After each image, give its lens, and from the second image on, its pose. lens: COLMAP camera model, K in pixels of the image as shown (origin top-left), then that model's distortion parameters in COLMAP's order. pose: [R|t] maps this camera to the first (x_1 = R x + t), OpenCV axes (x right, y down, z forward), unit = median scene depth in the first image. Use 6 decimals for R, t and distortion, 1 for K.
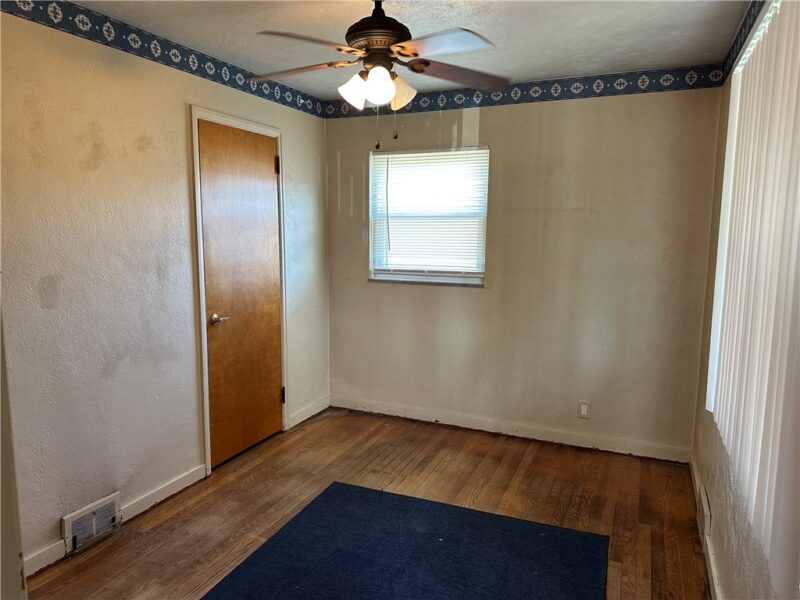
lens RADIAL K [[563.2, 0, 400.6], [0, 563.2, 310.9], [0, 0, 1]] dist [0.130587, -0.184682]
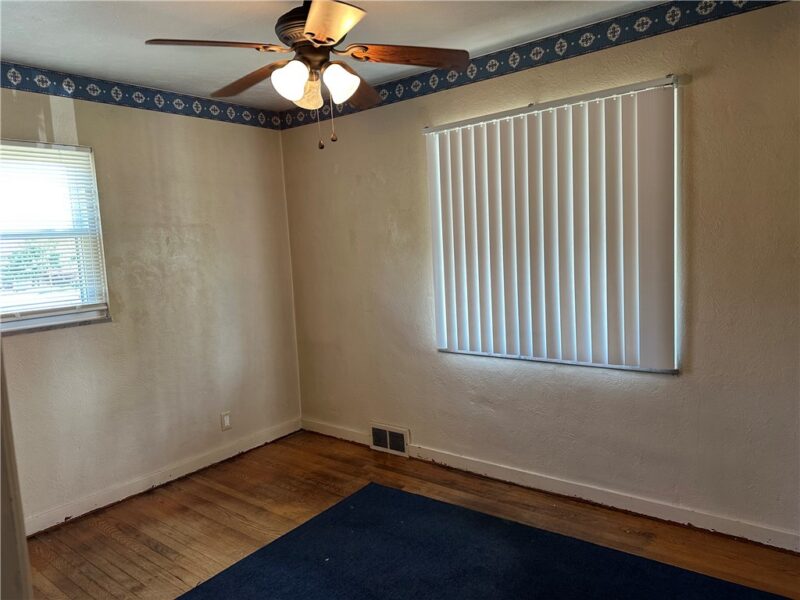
lens RADIAL K [[575.5, 0, 396.6], [0, 575.5, 299.3], [0, 0, 1]] dist [0.135379, -0.136407]
pose [[0.257187, -0.123675, 0.958415, -0.582898], [0.192559, 0.978447, 0.074587, -0.058995], [-0.946983, 0.165368, 0.275458, 0.399104]]
